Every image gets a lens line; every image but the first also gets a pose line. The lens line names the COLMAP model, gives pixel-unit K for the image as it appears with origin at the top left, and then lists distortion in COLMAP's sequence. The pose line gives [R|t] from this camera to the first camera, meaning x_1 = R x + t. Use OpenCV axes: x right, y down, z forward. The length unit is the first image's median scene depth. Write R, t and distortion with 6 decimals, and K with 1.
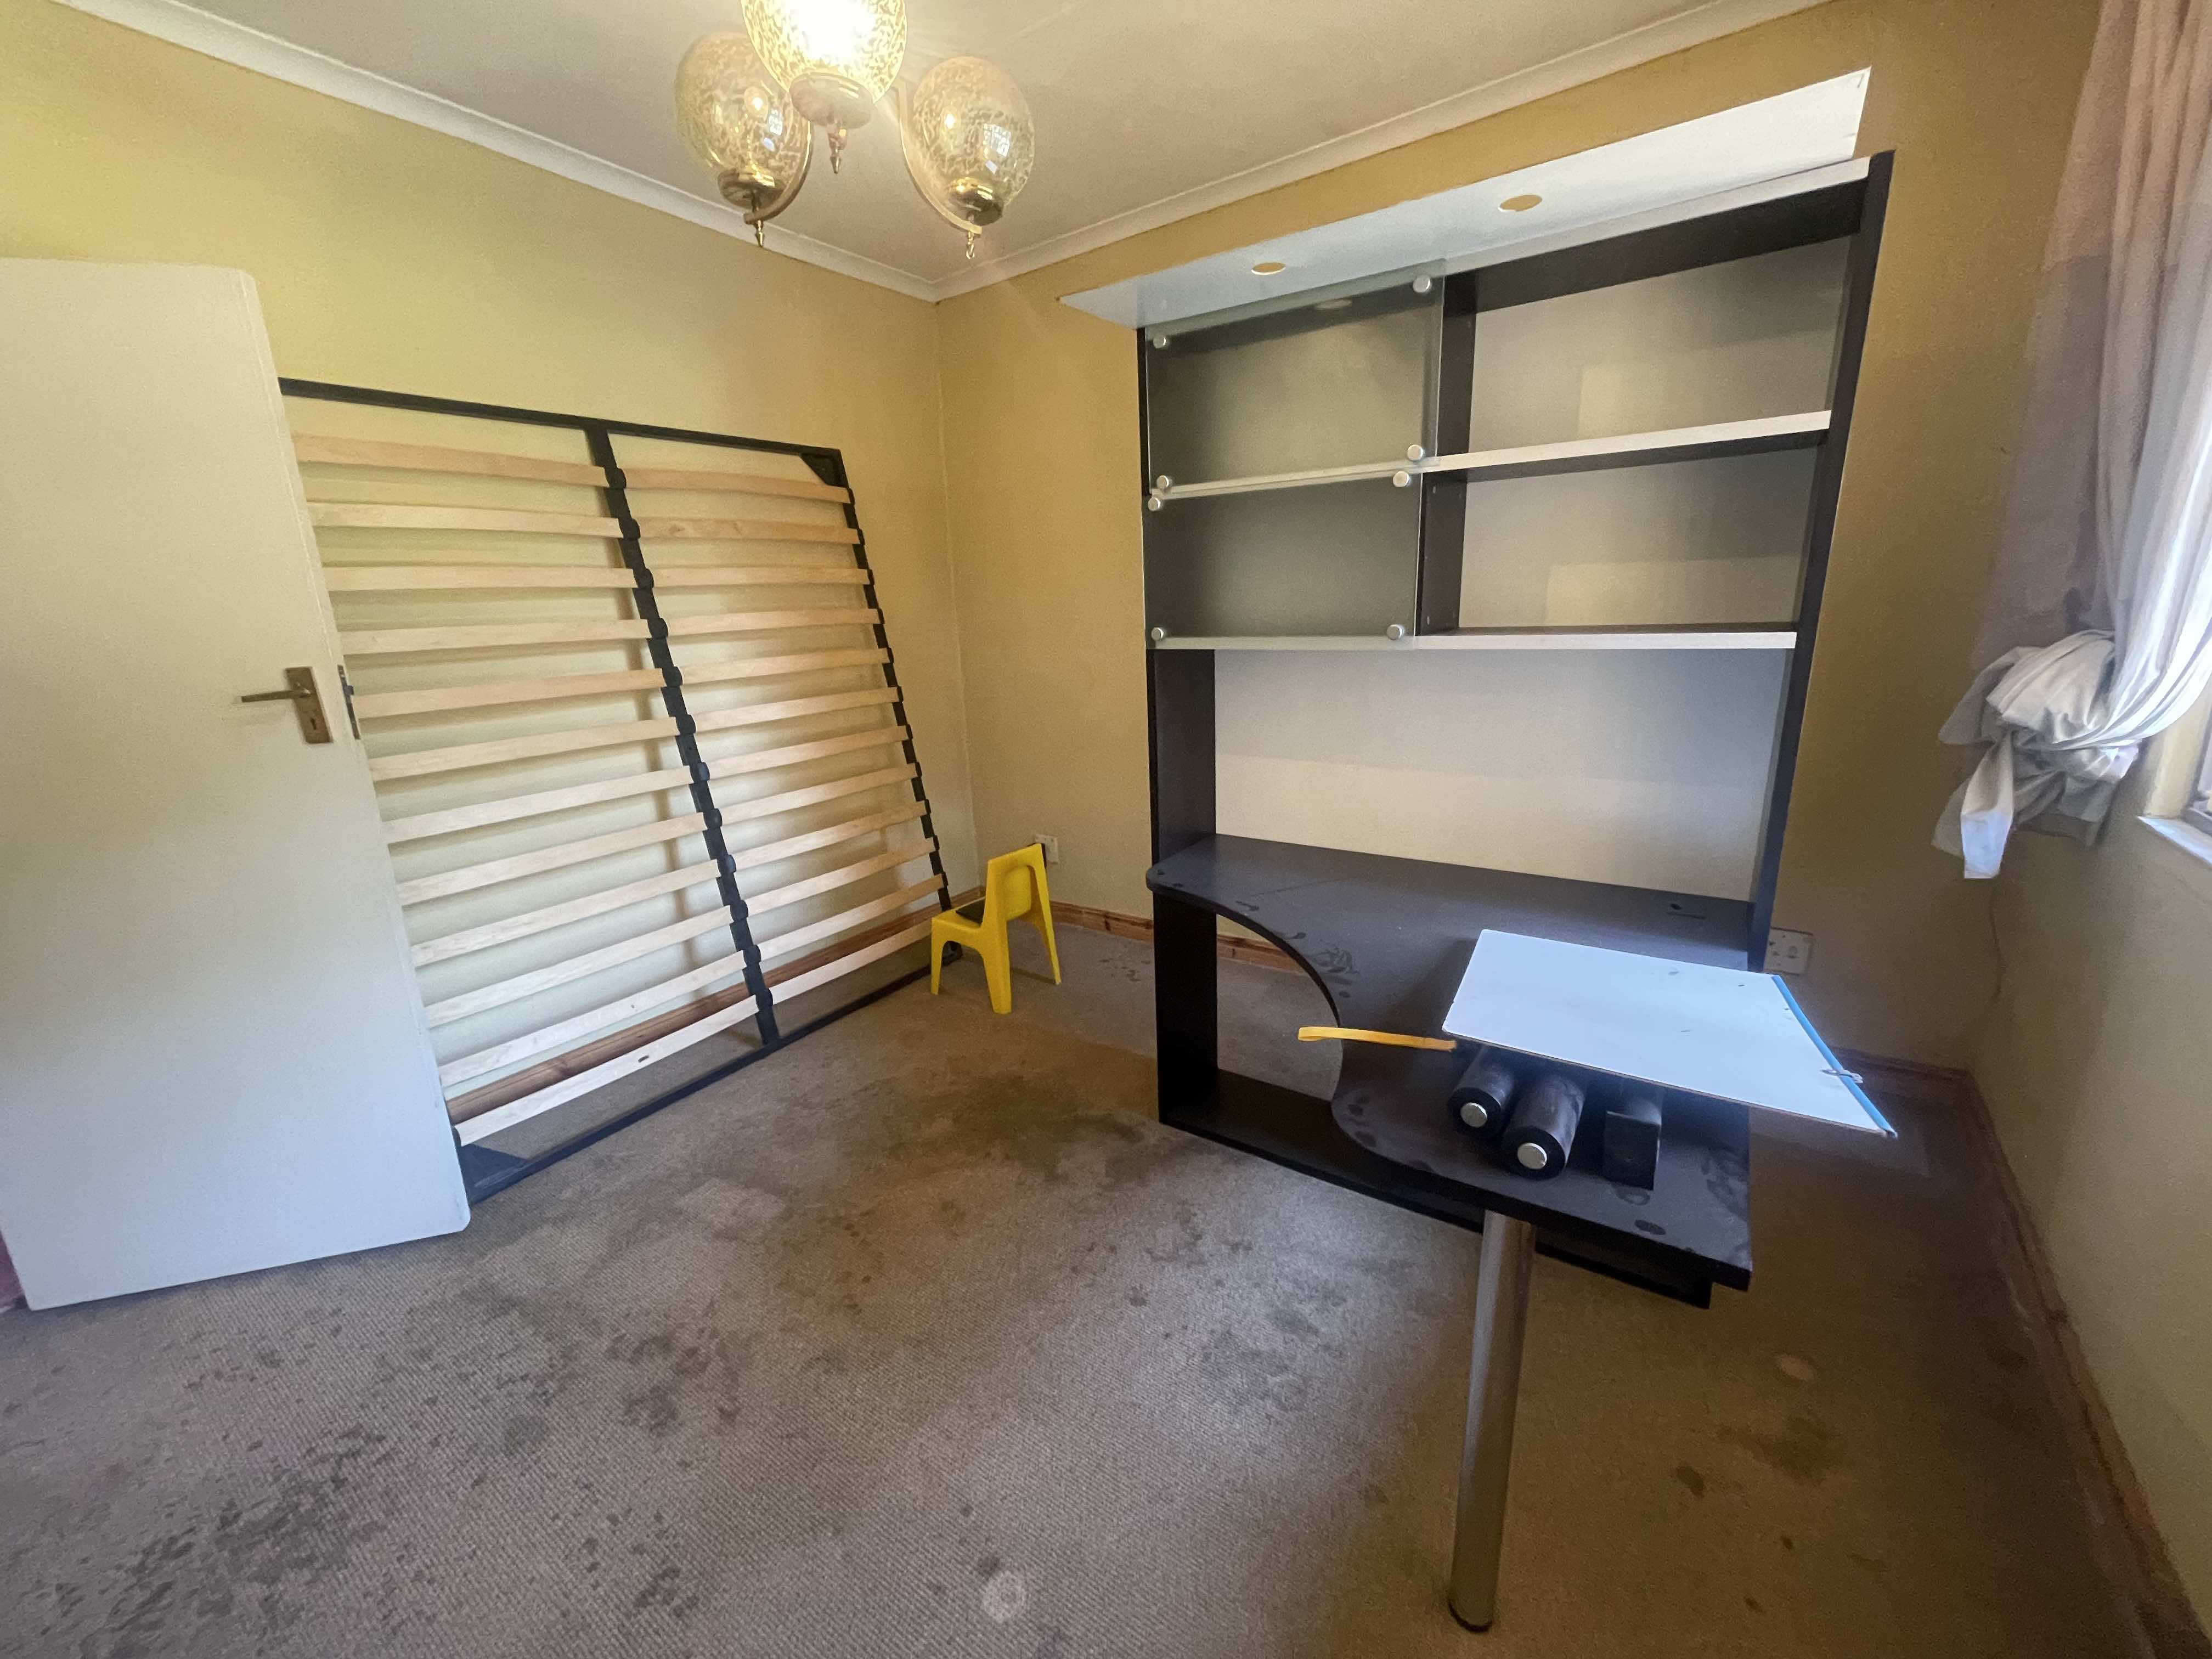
lens RADIAL K [[896.5, 0, 1102.3], [0, 896.5, 820.6], [0, 0, 1]] dist [-0.004802, 0.001728]
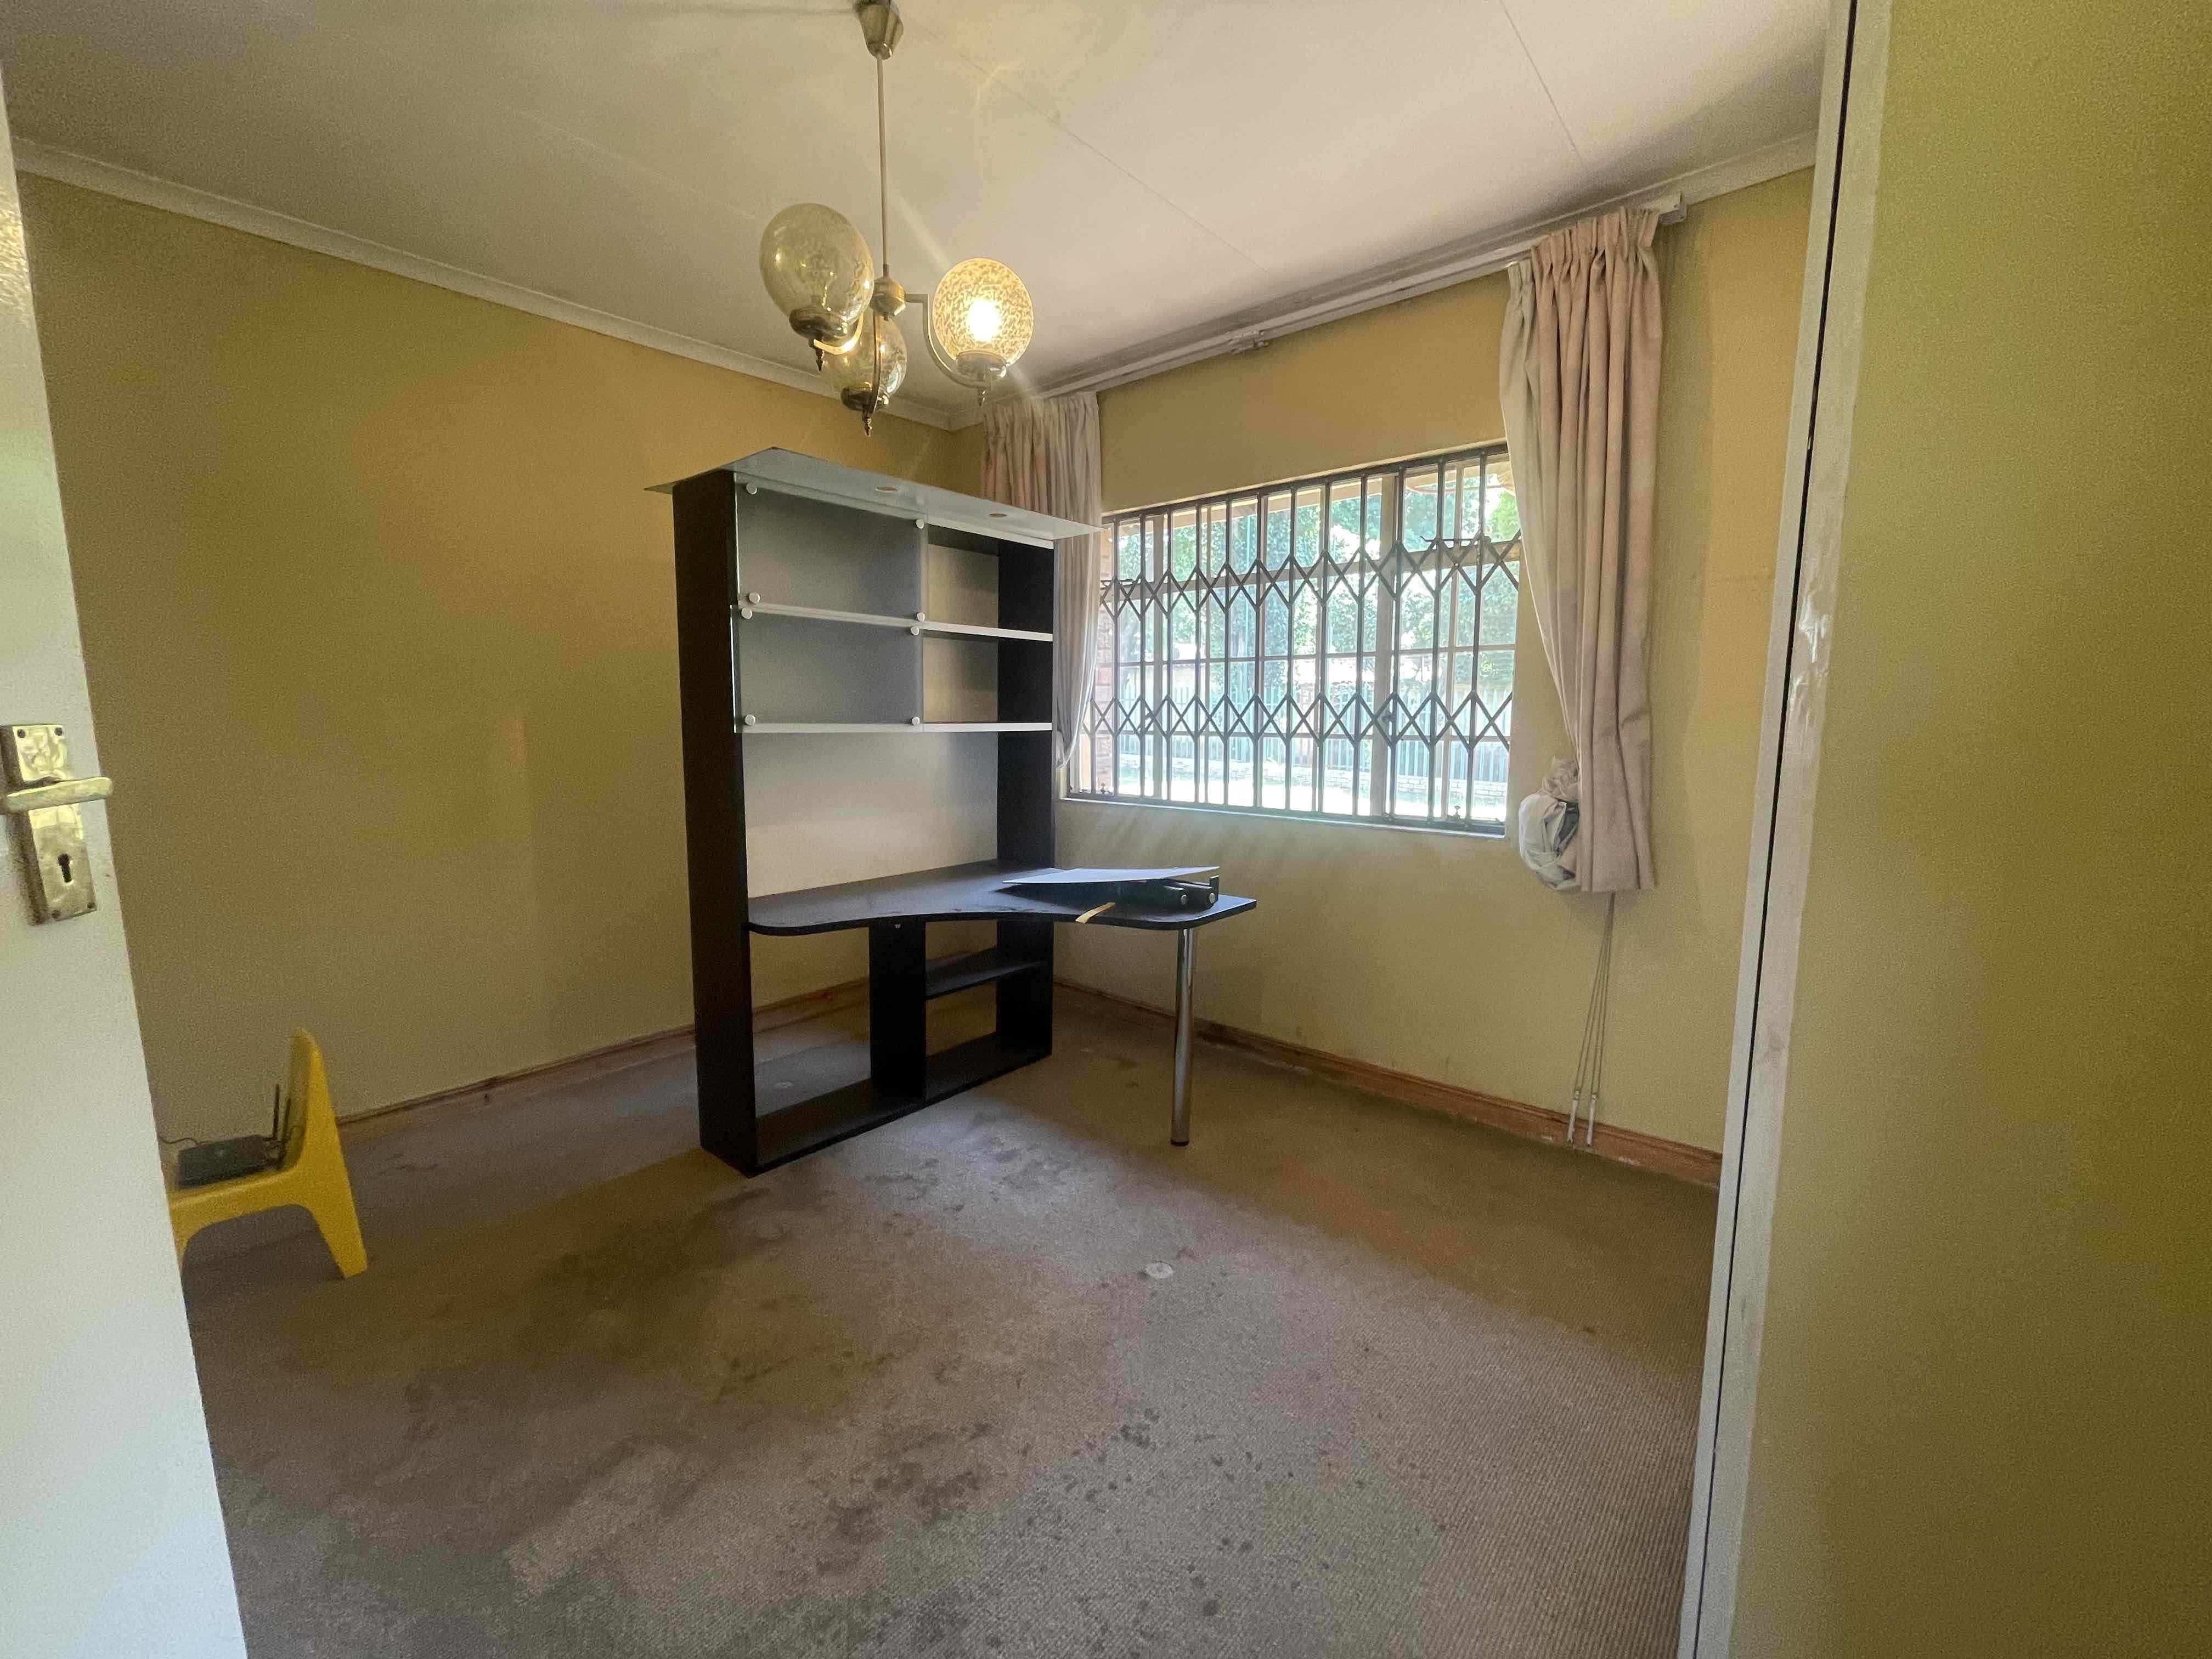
lens RADIAL K [[896.5, 0, 1105.2], [0, 896.5, 826.8], [0, 0, 1]] dist [-0.004802, 0.001728]
pose [[0.098198, -0.086259, 0.991421, -1.139562], [0.228605, 0.971550, 0.061887, -0.044449], [-0.968554, 0.220566, 0.115124, 0.479320]]
